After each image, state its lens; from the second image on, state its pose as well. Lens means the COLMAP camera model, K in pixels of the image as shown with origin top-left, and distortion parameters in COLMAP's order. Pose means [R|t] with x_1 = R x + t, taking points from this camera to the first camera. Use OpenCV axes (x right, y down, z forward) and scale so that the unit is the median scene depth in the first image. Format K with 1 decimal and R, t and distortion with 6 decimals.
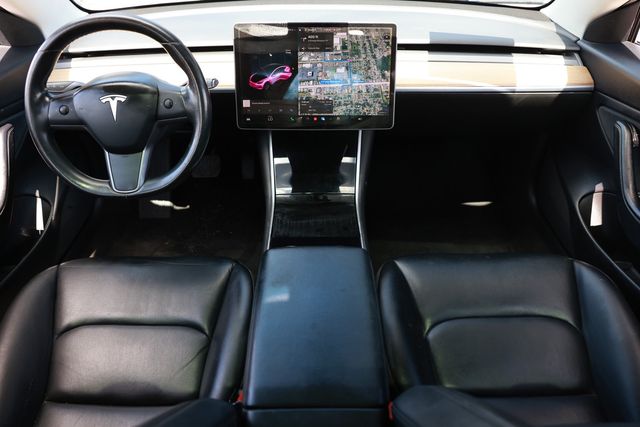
lens RADIAL K [[503.0, 0, 320.0], [0, 503.0, 213.5], [0, 0, 1]] dist [-0.121479, 0.114288]
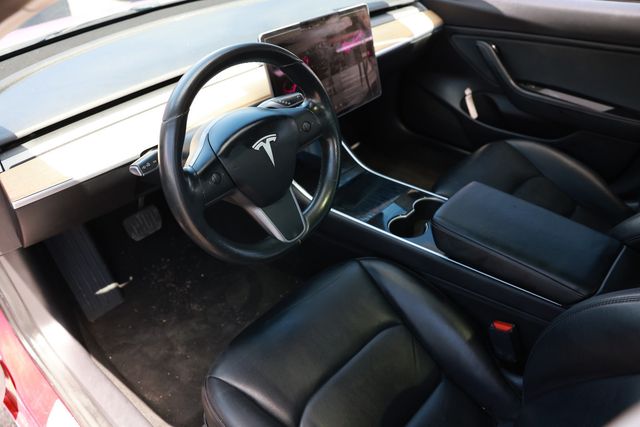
lens RADIAL K [[503.0, 0, 320.0], [0, 503.0, 213.5], [0, 0, 1]] dist [-0.121479, 0.114288]
pose [[0.678848, -0.440156, 0.587732, -0.759363], [0.420557, 0.889197, 0.180169, -0.196367], [-0.601911, 0.124867, 0.788740, 0.220665]]
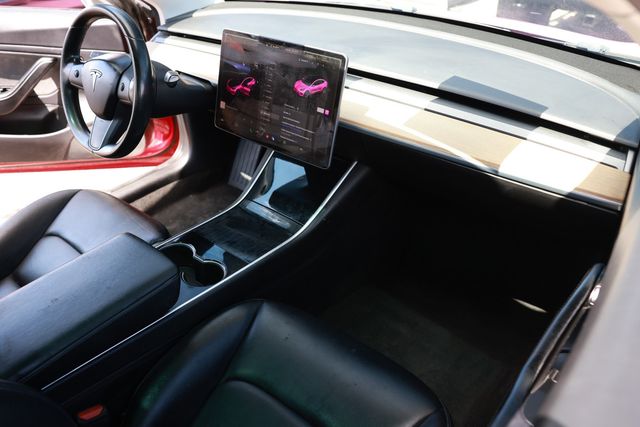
lens RADIAL K [[503.0, 0, 320.0], [0, 503.0, 213.5], [0, 0, 1]] dist [-0.121479, 0.114288]
pose [[0.767949, 0.352414, -0.534845, 0.659988], [-0.347603, 0.930670, 0.114126, -0.199874], [0.537984, 0.098271, 0.837208, 0.252723]]
